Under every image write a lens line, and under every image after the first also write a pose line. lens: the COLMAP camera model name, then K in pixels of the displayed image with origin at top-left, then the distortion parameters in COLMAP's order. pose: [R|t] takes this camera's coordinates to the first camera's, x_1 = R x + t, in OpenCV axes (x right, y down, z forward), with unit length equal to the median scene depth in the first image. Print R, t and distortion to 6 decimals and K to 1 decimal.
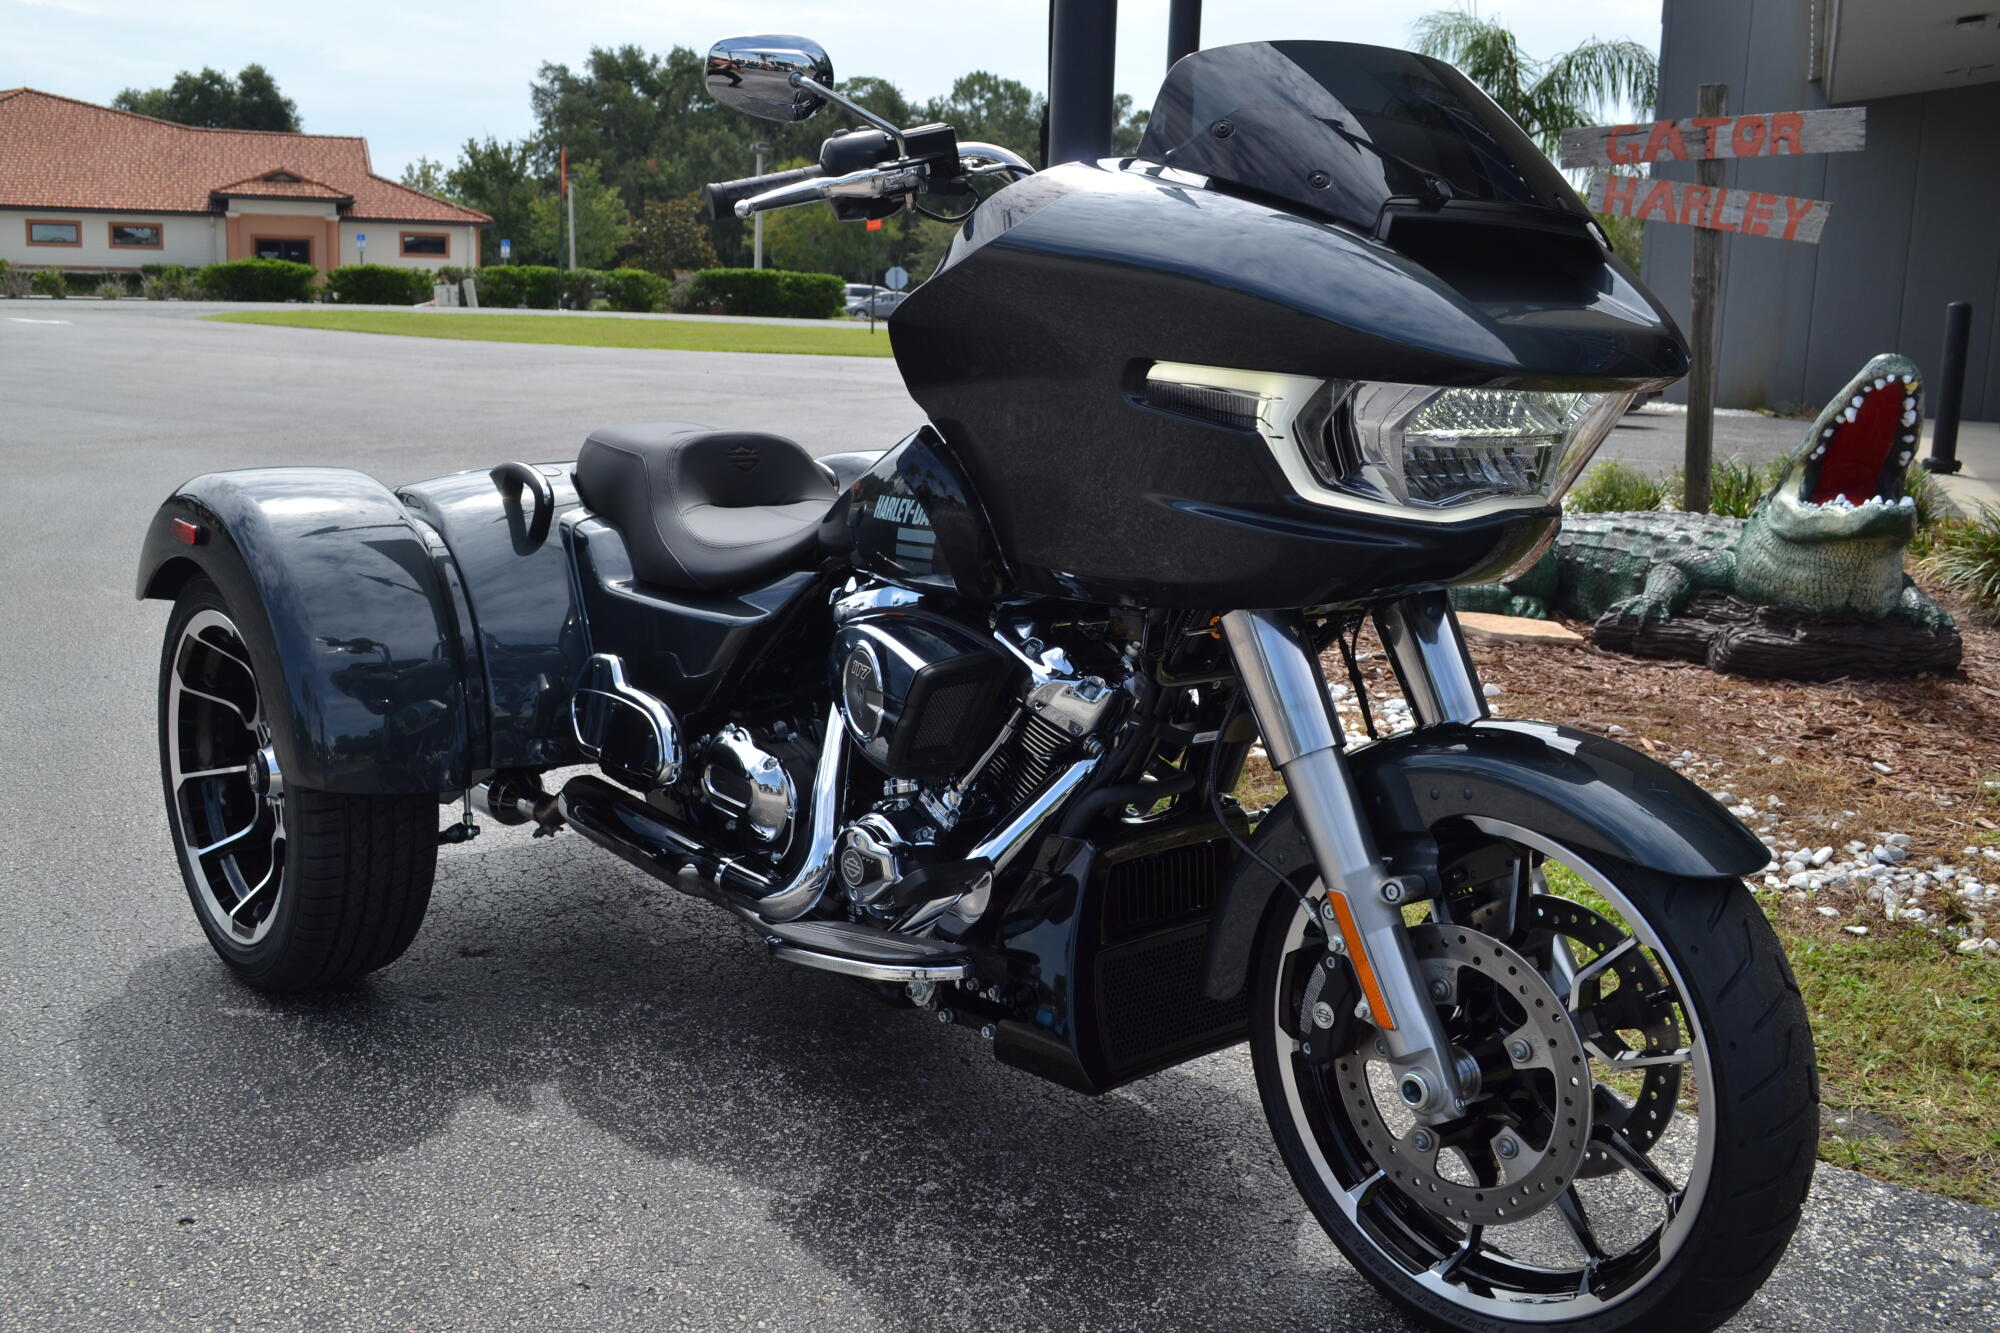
lens RADIAL K [[1845.1, 0, 994.8], [0, 1845.1, 664.6], [0, 0, 1]] dist [-0.070924, 0.000000]
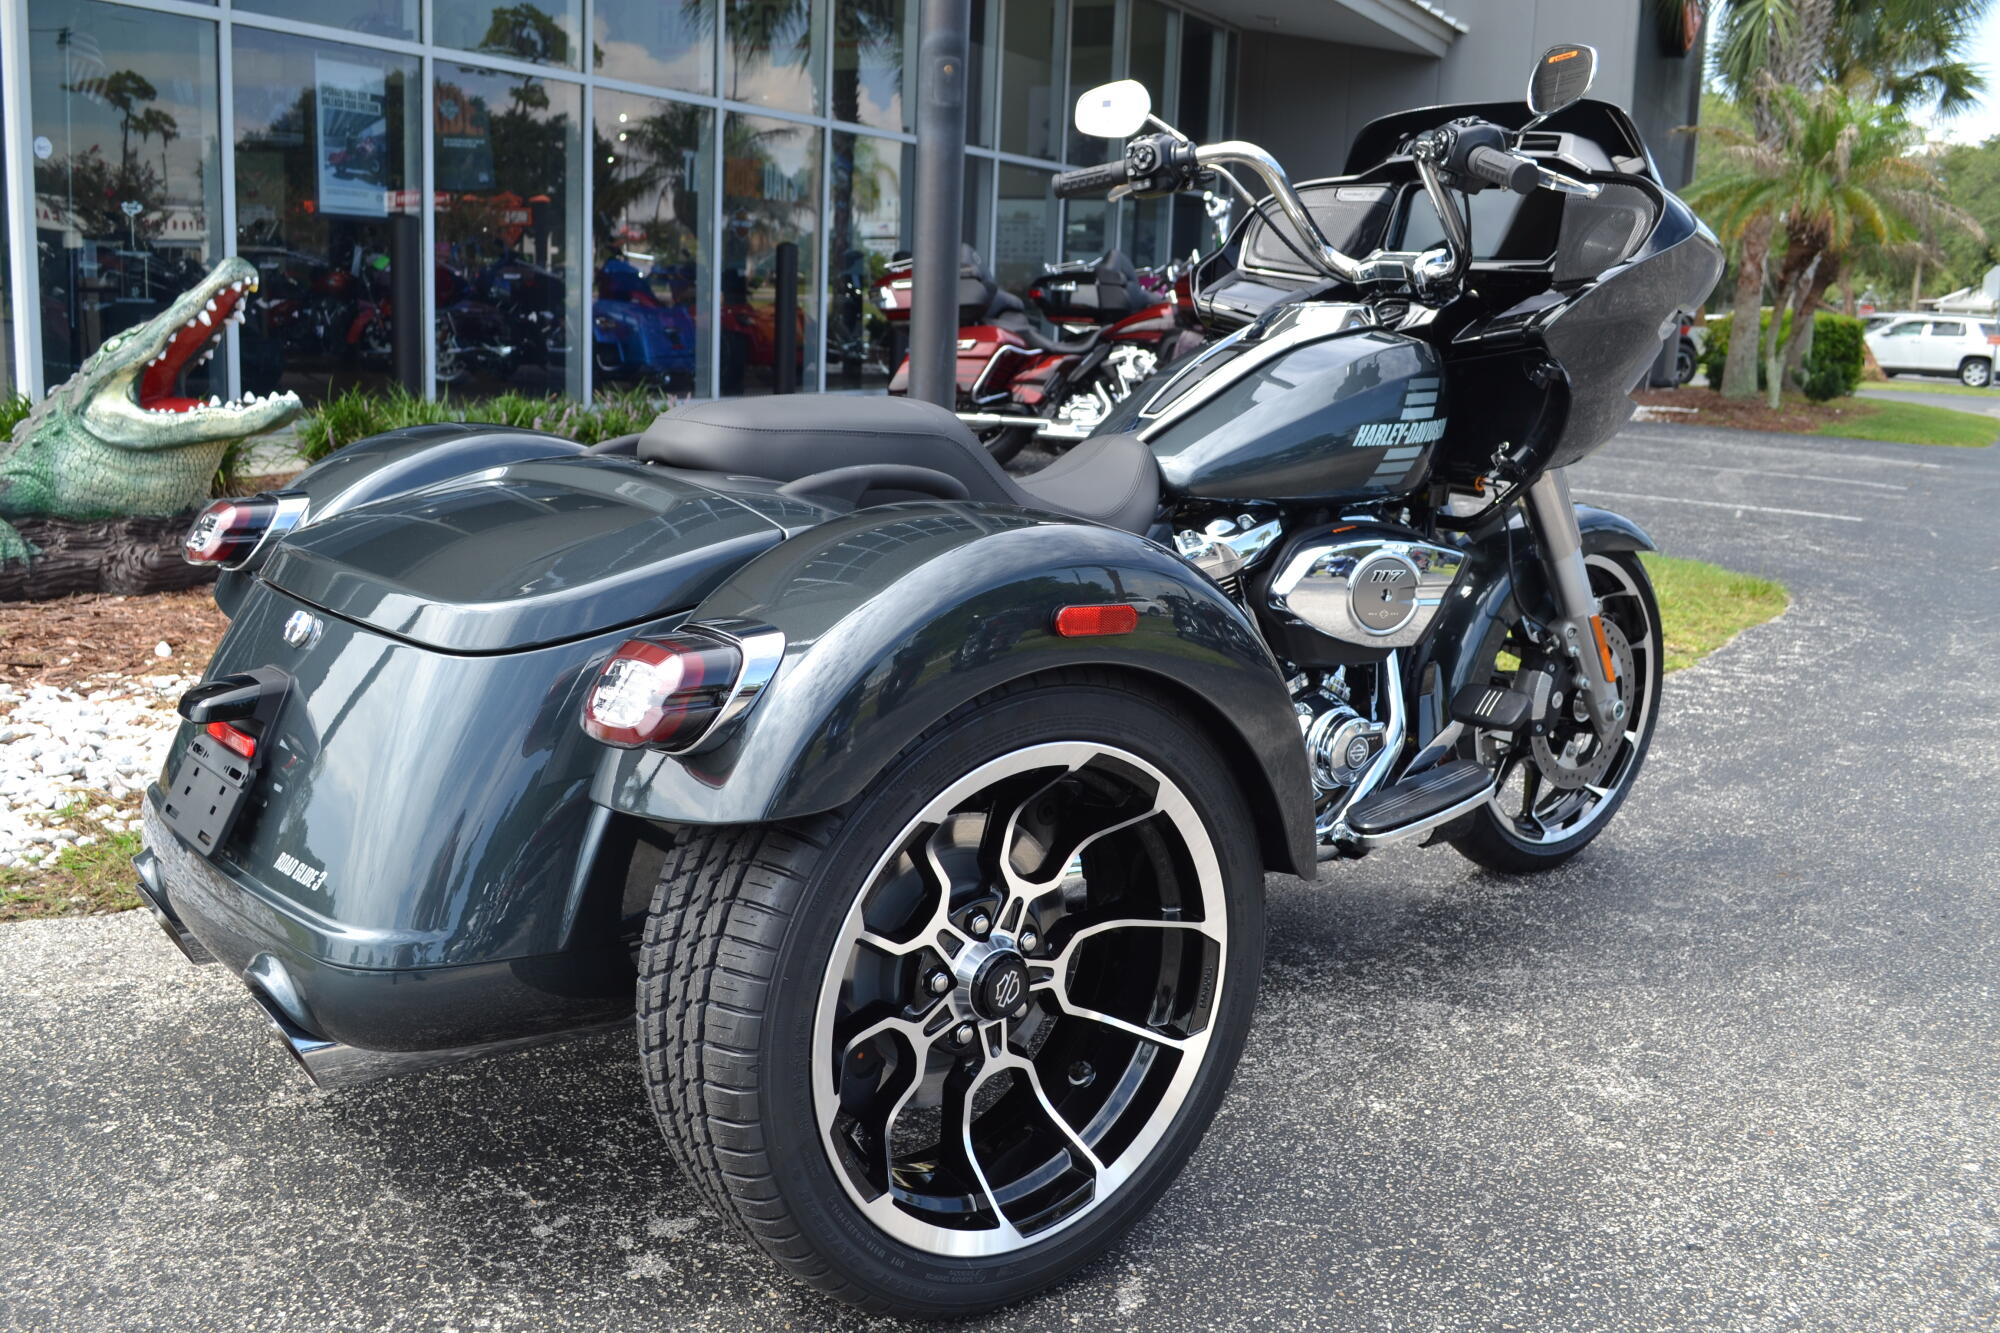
lens RADIAL K [[1845.1, 0, 990.0], [0, 1845.1, 662.4], [0, 0, 1]] dist [-0.070924, 0.000000]
pose [[0.076495, -0.227944, 0.970665, -0.936581], [0.158689, 0.963892, 0.213847, -0.176729], [-0.984361, 0.137675, 0.109905, 0.855872]]
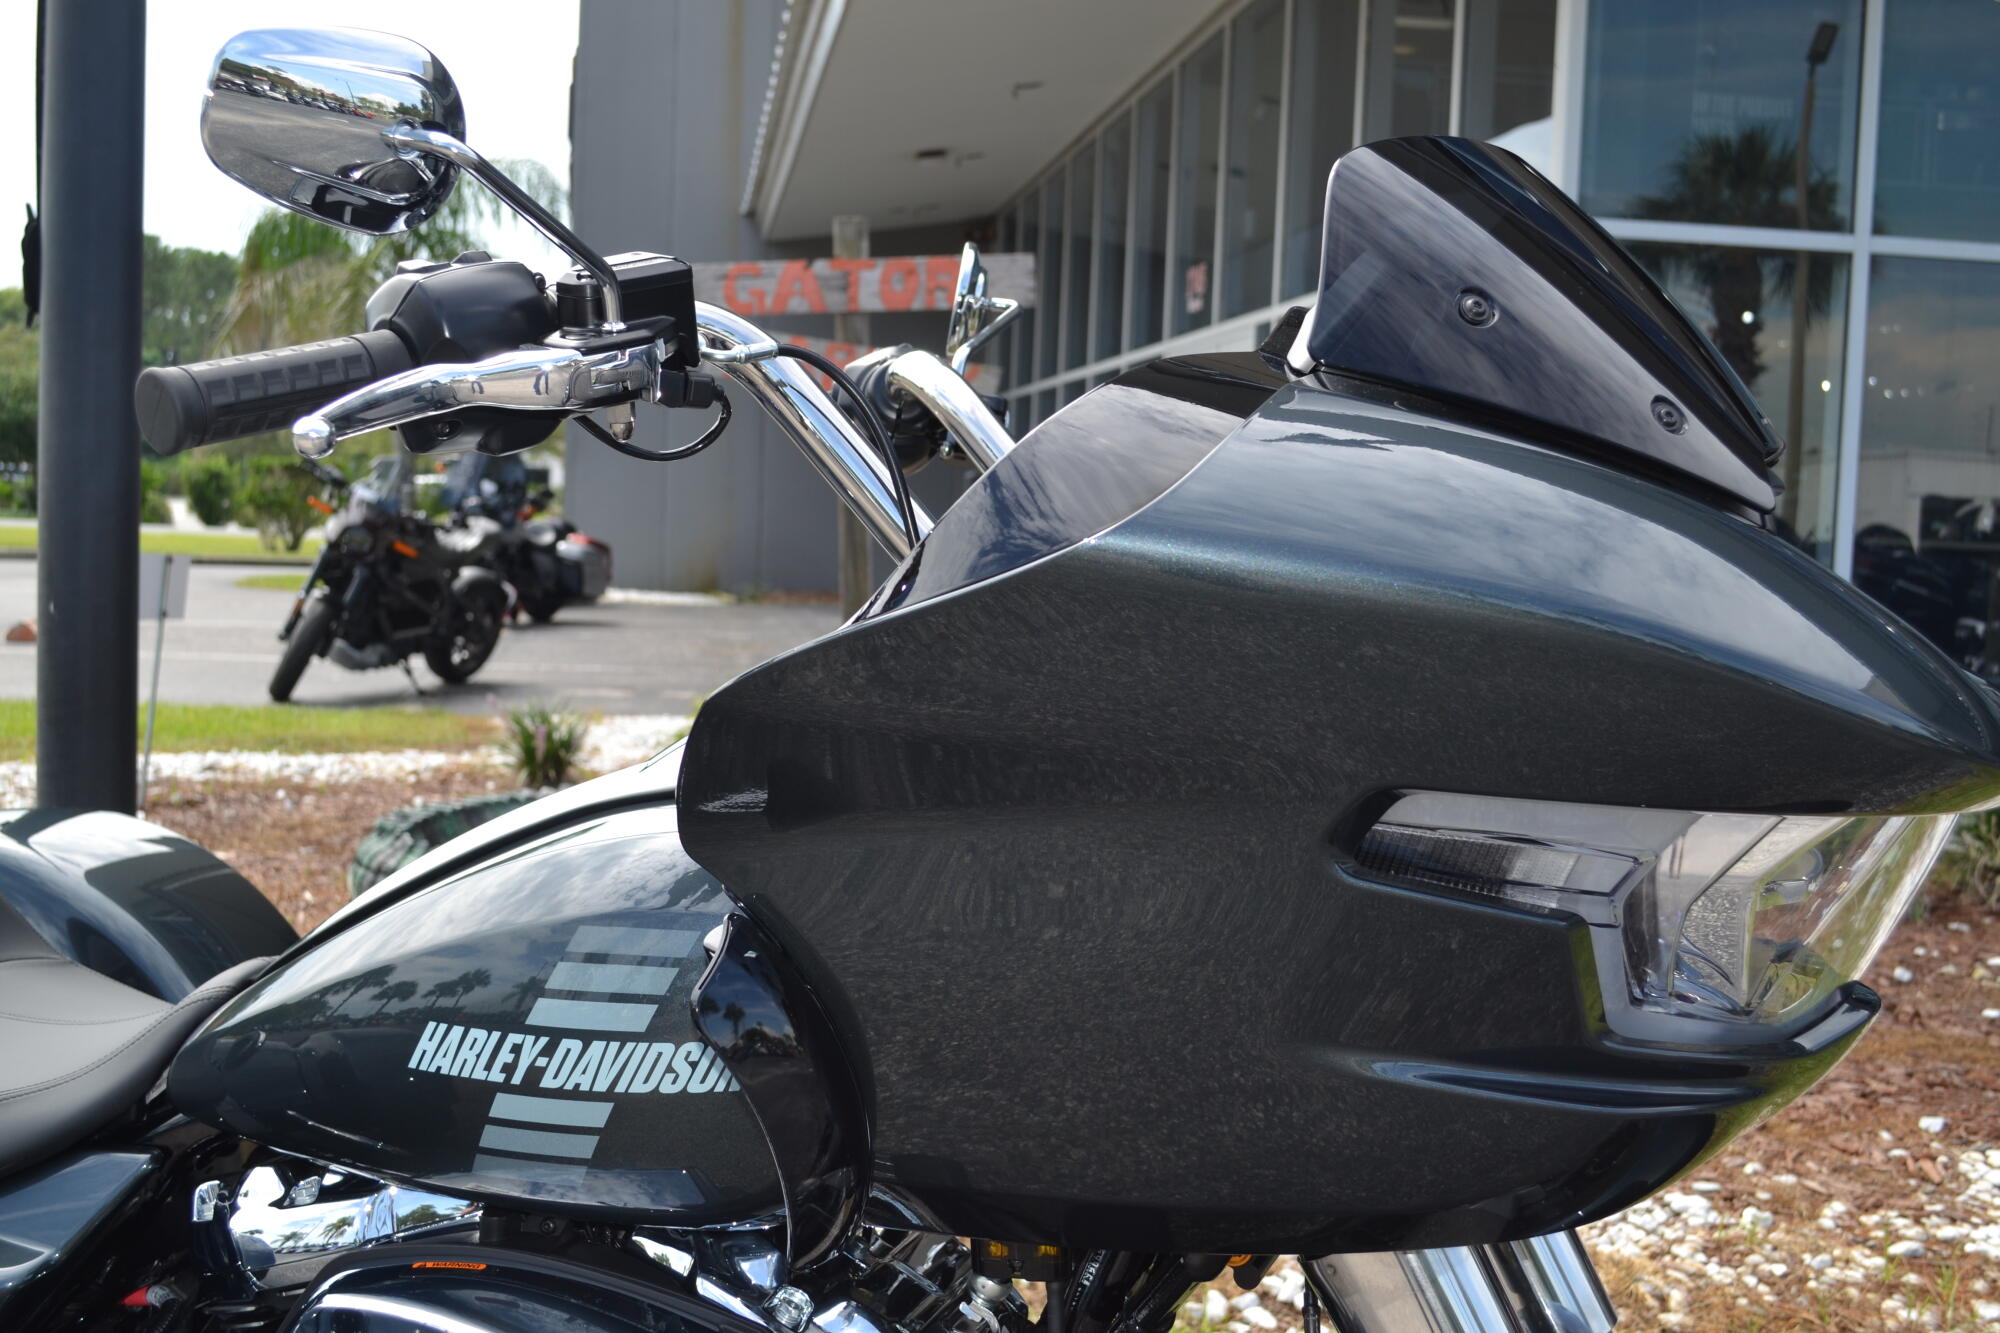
lens RADIAL K [[2271.6, 0, 992.0], [0, 2271.6, 674.4], [0, 0, 1]] dist [-0.065189, 0.000000]
pose [[0.860074, -0.043597, 0.508303, -0.173375], [0.095494, 0.992489, -0.076456, -0.093156], [-0.501153, 0.114298, 0.857777, 0.323990]]
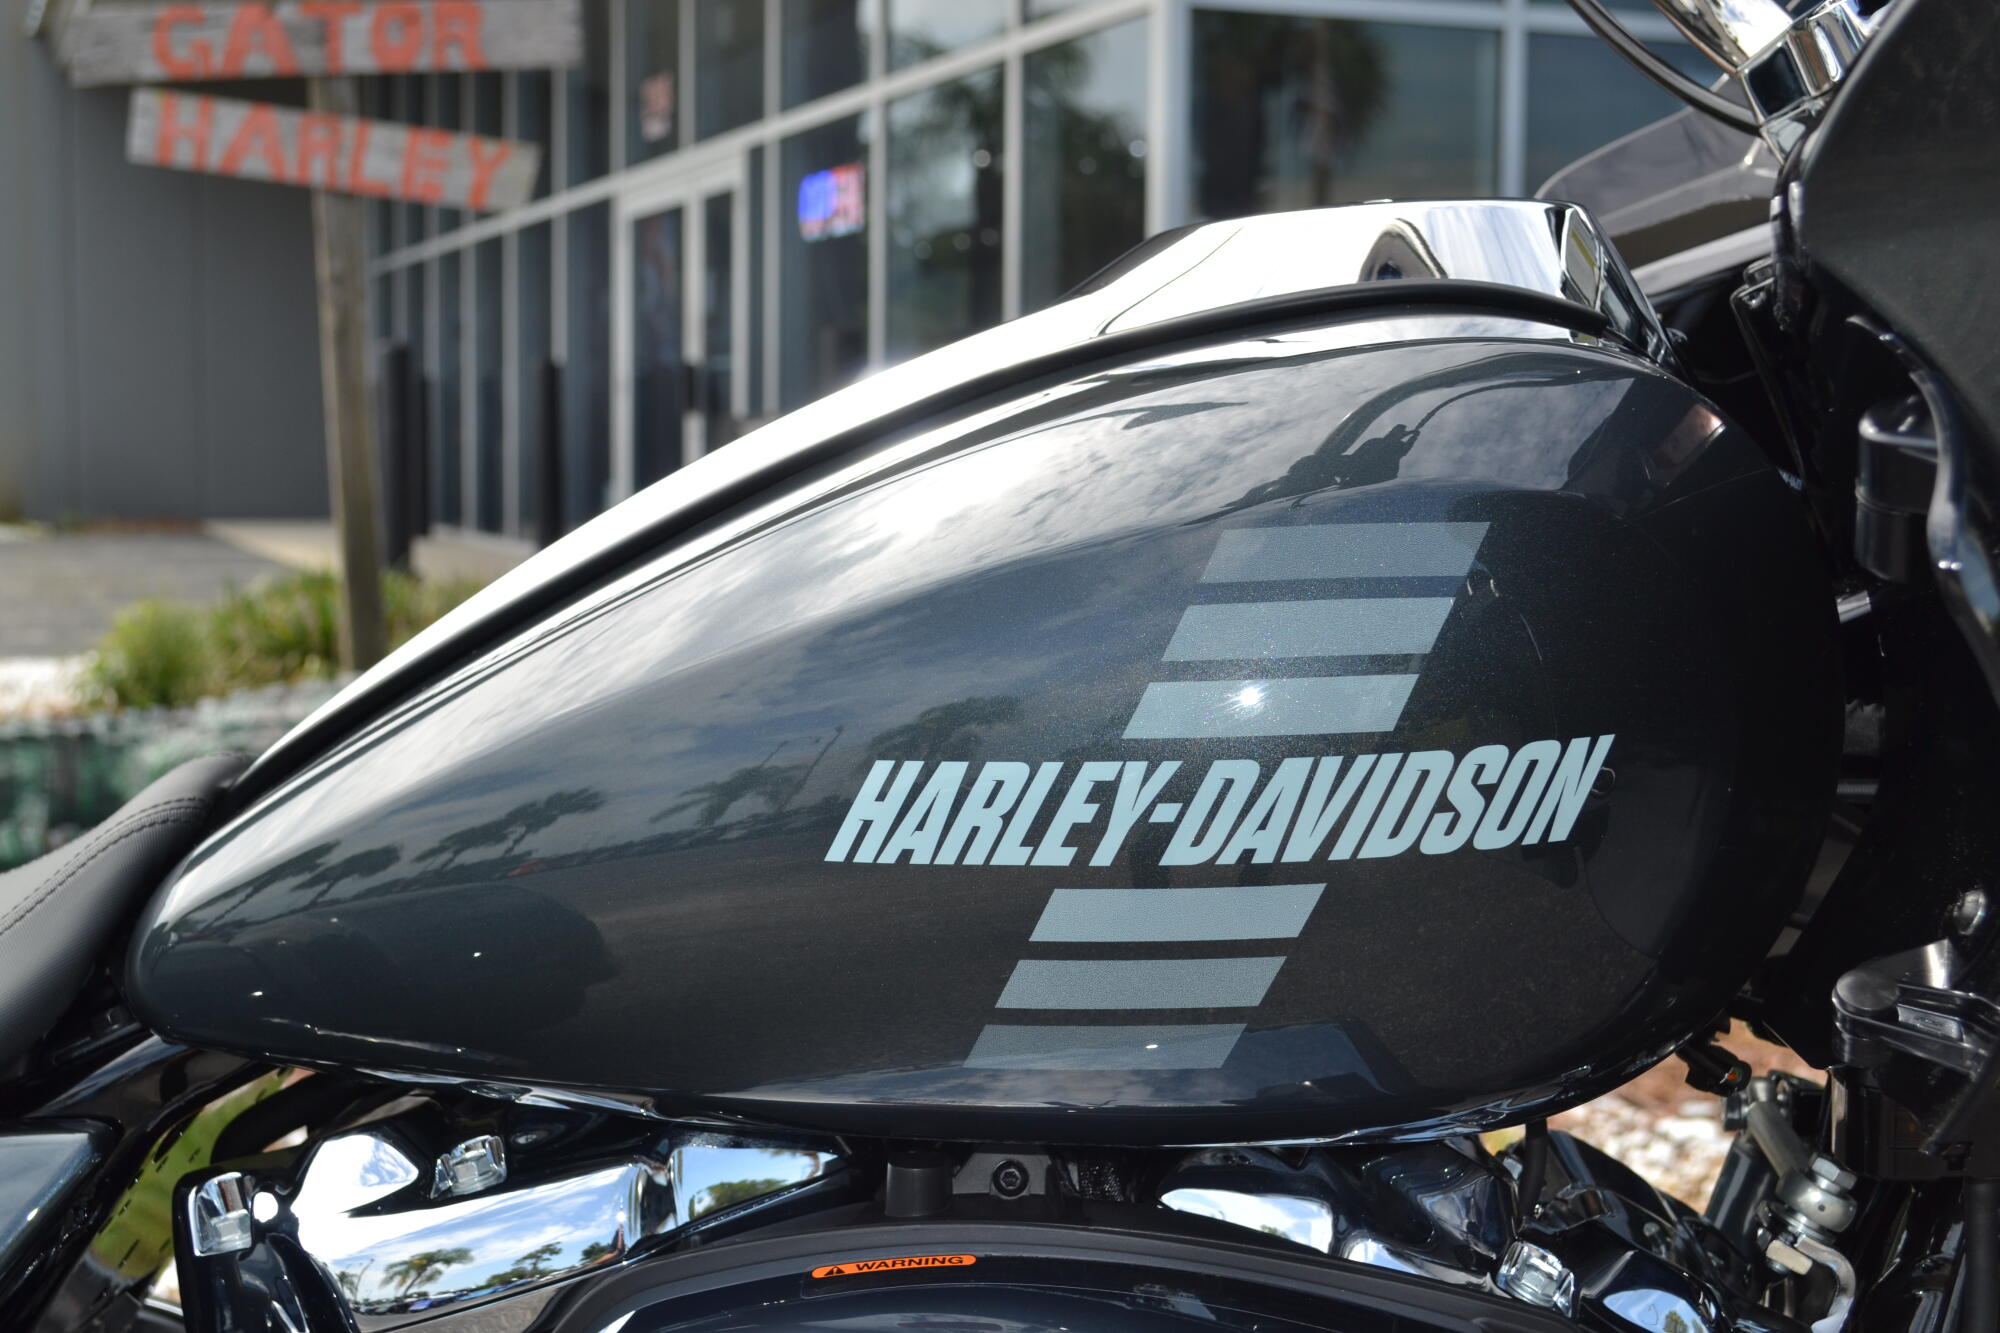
lens RADIAL K [[2744.5, 0, 1003.5], [0, 2744.5, 666.3], [0, 0, 1]] dist [-0.038527, 0.000000]
pose [[0.717768, -0.093442, 0.689984, -0.215650], [0.154286, 0.987664, -0.026743, -0.070236], [-0.678974, 0.125650, 0.723331, 0.566870]]
